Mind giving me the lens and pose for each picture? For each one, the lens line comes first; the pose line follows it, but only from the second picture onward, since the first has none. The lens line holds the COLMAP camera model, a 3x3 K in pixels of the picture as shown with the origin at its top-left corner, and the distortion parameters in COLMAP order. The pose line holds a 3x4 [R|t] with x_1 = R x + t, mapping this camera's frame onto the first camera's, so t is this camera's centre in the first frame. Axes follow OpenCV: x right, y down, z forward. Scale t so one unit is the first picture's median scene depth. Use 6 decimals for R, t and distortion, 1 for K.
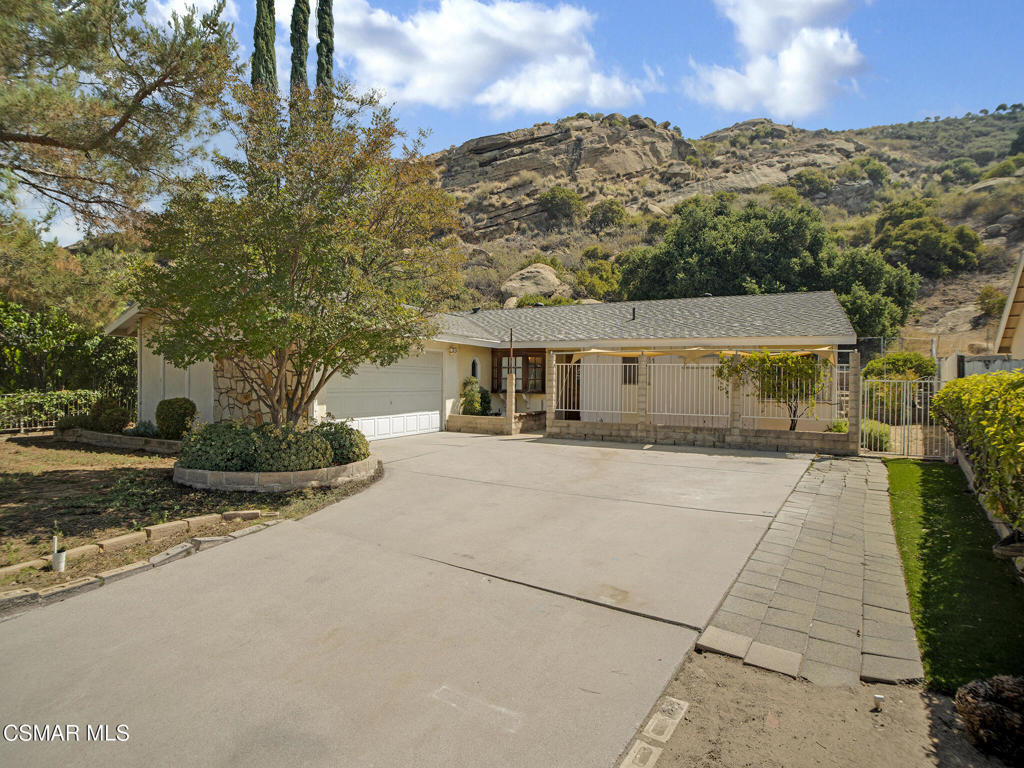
lens RADIAL K [[542.3, 0, 511.5], [0, 542.3, 387.3], [0, 0, 1]] dist [-0.000619, 0.001217]
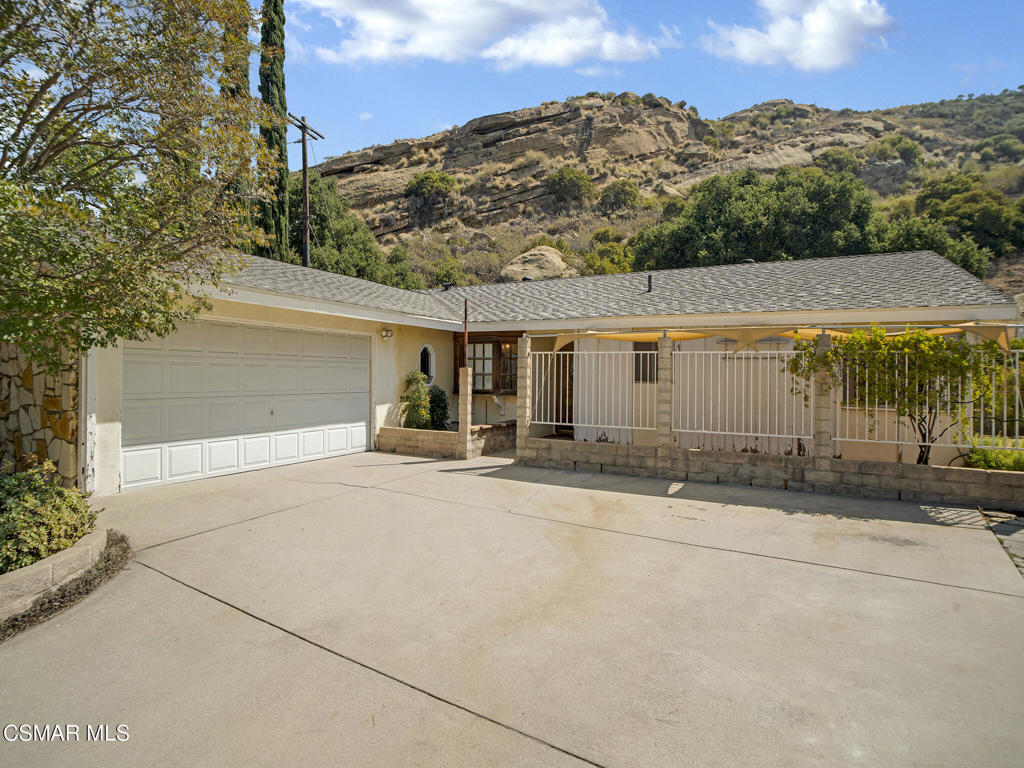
lens RADIAL K [[542.3, 0, 510.5], [0, 542.3, 374.8], [0, 0, 1]] dist [-0.000619, 0.001217]
pose [[0.999644, -0.000665, -0.026659, 0.015151], [0.000396, 0.999949, -0.010104, -0.001932], [0.026665, 0.010090, 0.999594, 0.070046]]
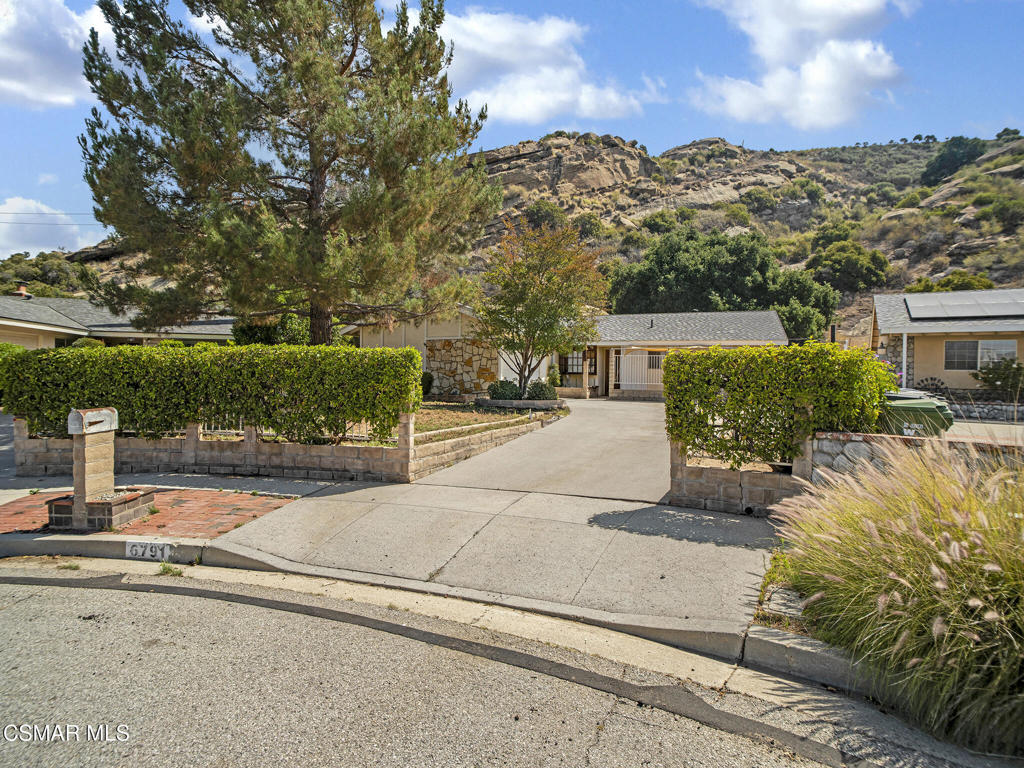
lens RADIAL K [[542.3, 0, 512.9], [0, 542.3, 387.2], [0, 0, 1]] dist [-0.000619, 0.001217]
pose [[0.996636, 0.001044, 0.081949, -0.074146], [-0.001679, 0.999969, 0.007679, 0.008600], [-0.081938, -0.007791, 0.996607, -0.127290]]
